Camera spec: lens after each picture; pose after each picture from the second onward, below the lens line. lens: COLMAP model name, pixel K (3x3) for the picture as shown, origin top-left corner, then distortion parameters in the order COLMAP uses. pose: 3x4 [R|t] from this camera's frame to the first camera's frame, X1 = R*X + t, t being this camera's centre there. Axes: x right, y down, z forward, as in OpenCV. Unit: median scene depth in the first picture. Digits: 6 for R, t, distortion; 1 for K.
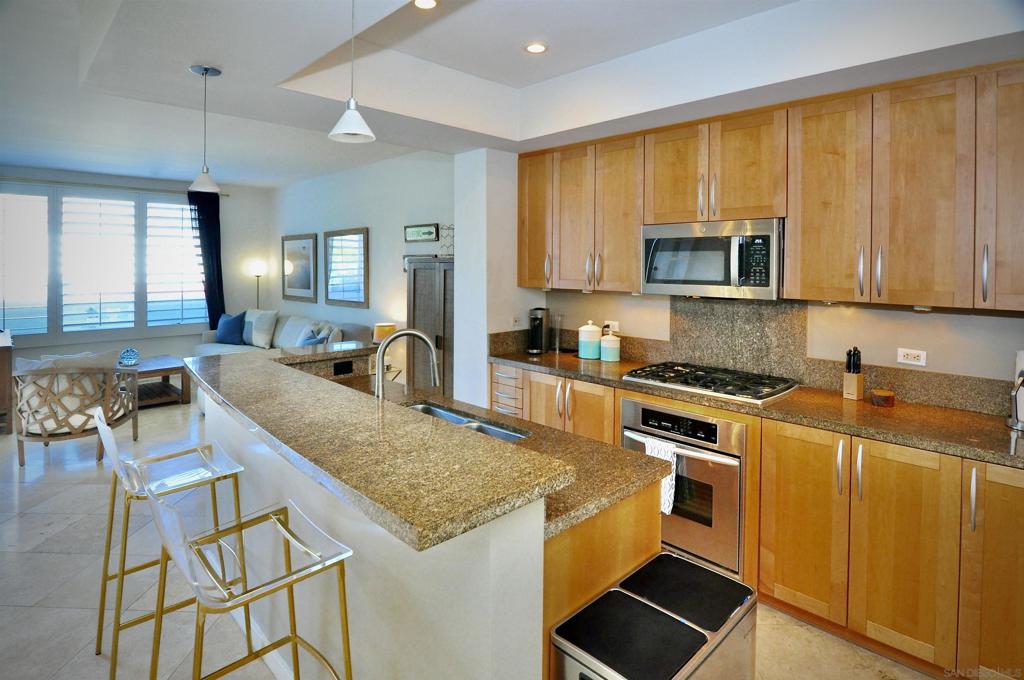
lens RADIAL K [[543.4, 0, 514.6], [0, 543.4, 276.7], [0, 0, 1]] dist [-0.021544, -0.002065]
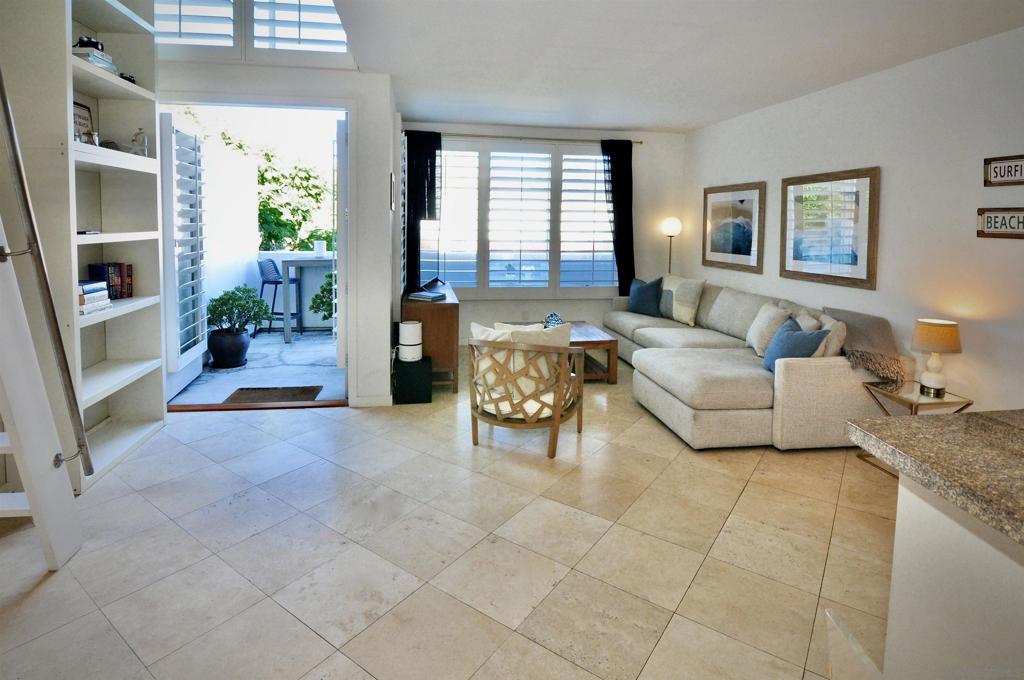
lens RADIAL K [[529.0, 0, 493.1], [0, 529.0, 257.3], [0, 0, 1]] dist [-0.039745, 0.000109]
pose [[0.808255, 0.044255, -0.587168, -0.242611], [-0.020715, 0.998691, 0.046757, -0.001054], [0.588468, -0.025629, 0.808114, 0.188122]]
